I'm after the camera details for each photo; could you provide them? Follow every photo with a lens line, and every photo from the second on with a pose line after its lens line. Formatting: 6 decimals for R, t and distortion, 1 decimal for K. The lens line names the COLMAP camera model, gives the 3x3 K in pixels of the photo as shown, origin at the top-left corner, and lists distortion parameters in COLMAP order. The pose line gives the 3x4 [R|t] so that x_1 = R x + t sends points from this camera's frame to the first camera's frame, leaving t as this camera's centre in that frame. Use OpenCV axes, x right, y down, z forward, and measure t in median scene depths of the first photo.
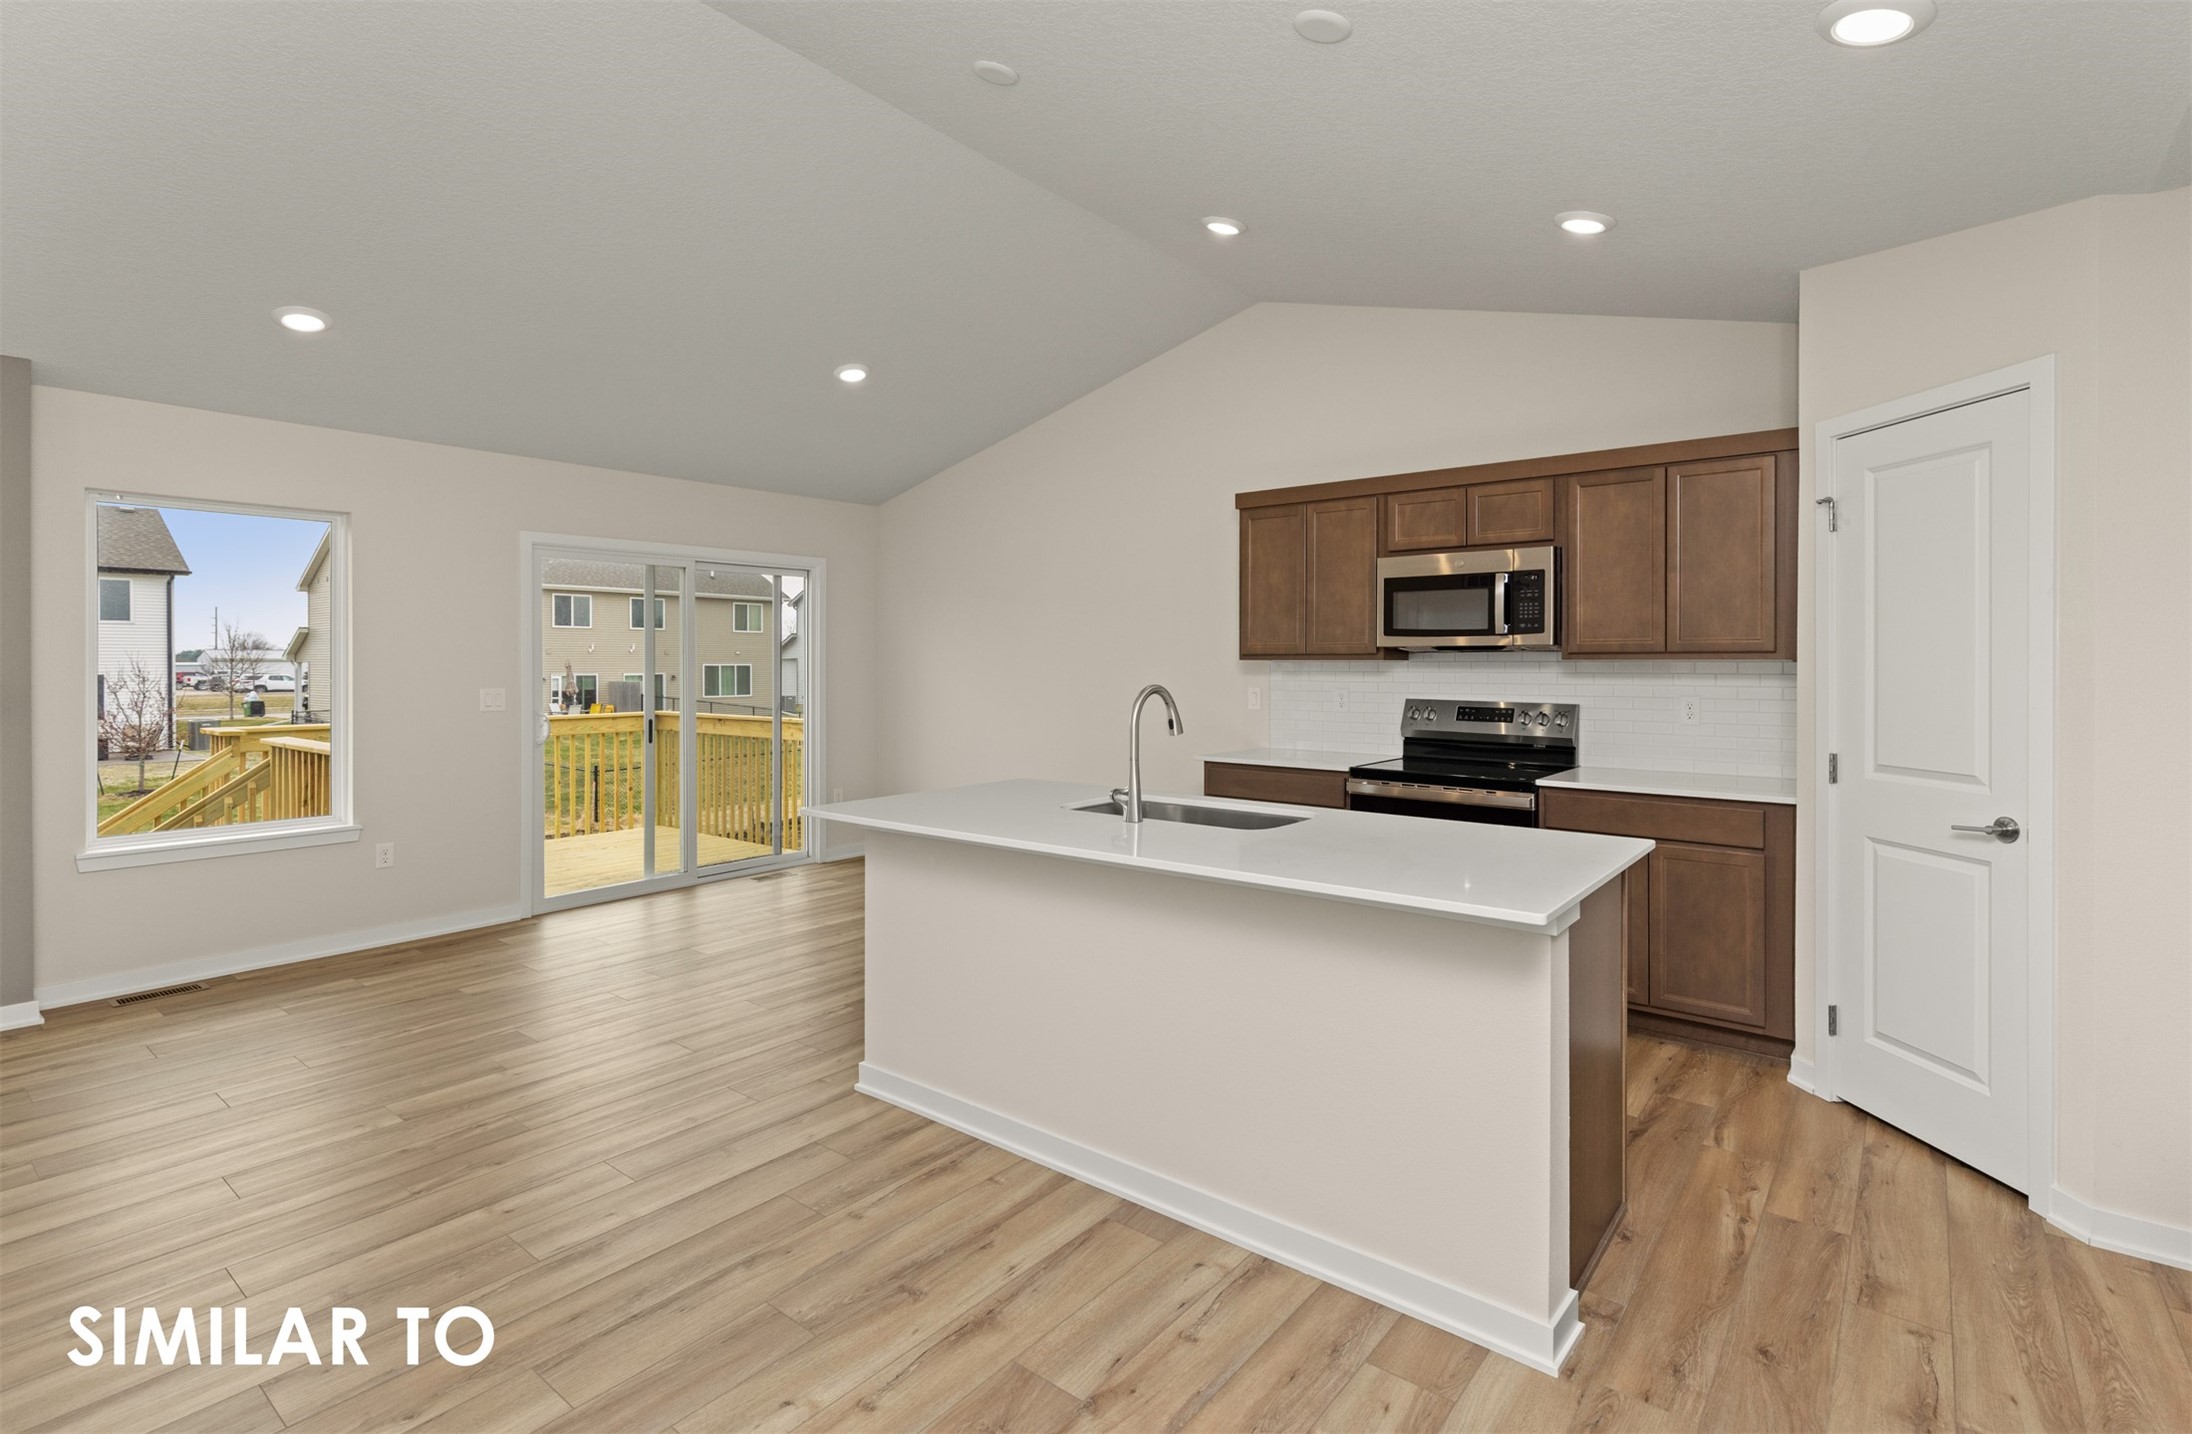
lens RADIAL K [[1016.7, 0, 1099.3], [0, 1016.7, 662.9], [0, 0, 1]] dist [0.001067, 0.000049]
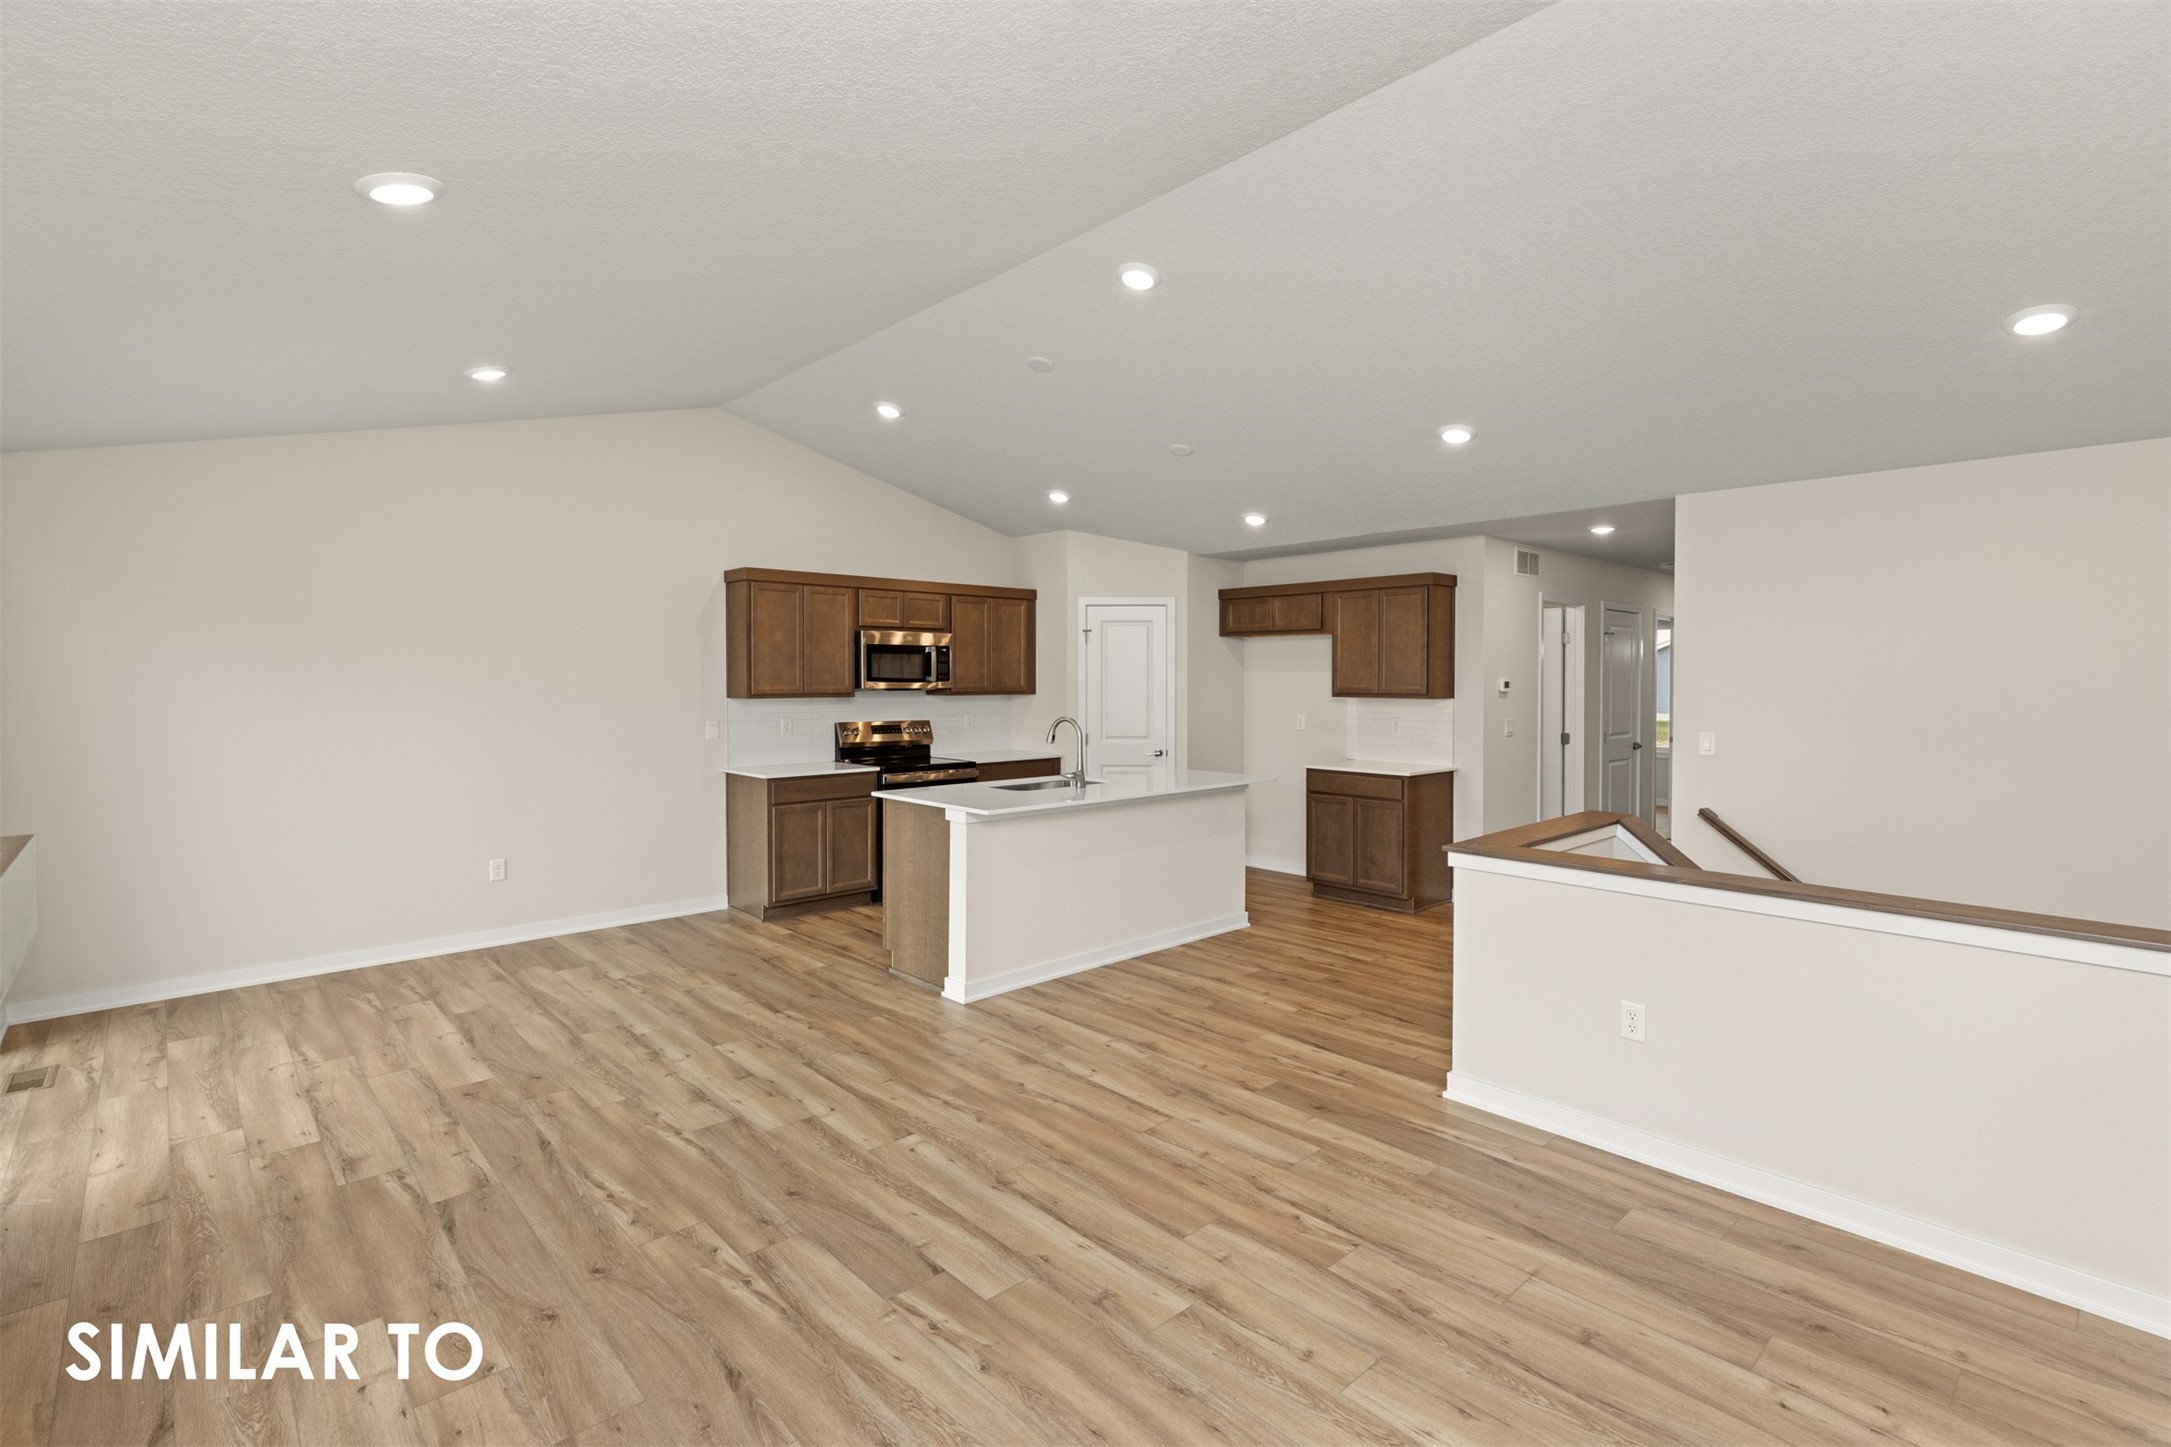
lens RADIAL K [[1018.0, 0, 1088.3], [0, 1018.0, 681.7], [0, 0, 1]] dist [0.000250, 0.000015]
pose [[0.155869, -0.006035, 0.987759, -1.301074], [0.001962, 0.999981, 0.005800, -0.038350], [-0.987776, 0.001034, 0.155878, 0.472721]]
